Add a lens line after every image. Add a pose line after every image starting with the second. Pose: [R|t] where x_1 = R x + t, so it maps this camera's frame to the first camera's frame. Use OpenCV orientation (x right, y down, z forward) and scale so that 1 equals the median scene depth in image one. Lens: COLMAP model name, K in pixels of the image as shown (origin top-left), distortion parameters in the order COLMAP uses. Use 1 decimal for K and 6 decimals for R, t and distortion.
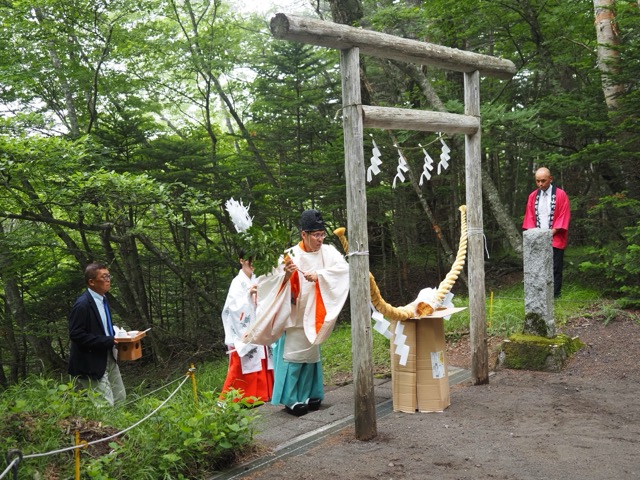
lens RADIAL K [[960.6, 0, 319.7], [0, 960.6, 242.0], [0, 0, 1]] dist [0.089929, 0.000000]
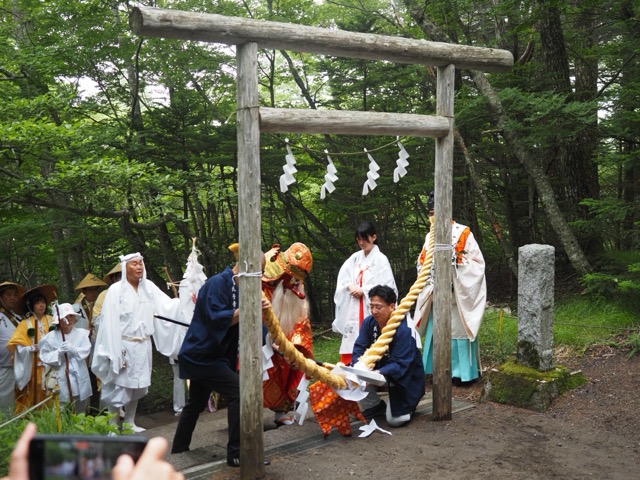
lens RADIAL K [[960.6, 0, 310.1], [0, 960.6, 242.3], [0, 0, 1]] dist [0.089929, 0.000000]
pose [[0.976243, 0.051563, -0.210454, 0.215626], [-0.044439, 0.998272, 0.038442, -0.041796], [0.212072, -0.028177, 0.976848, 0.107551]]
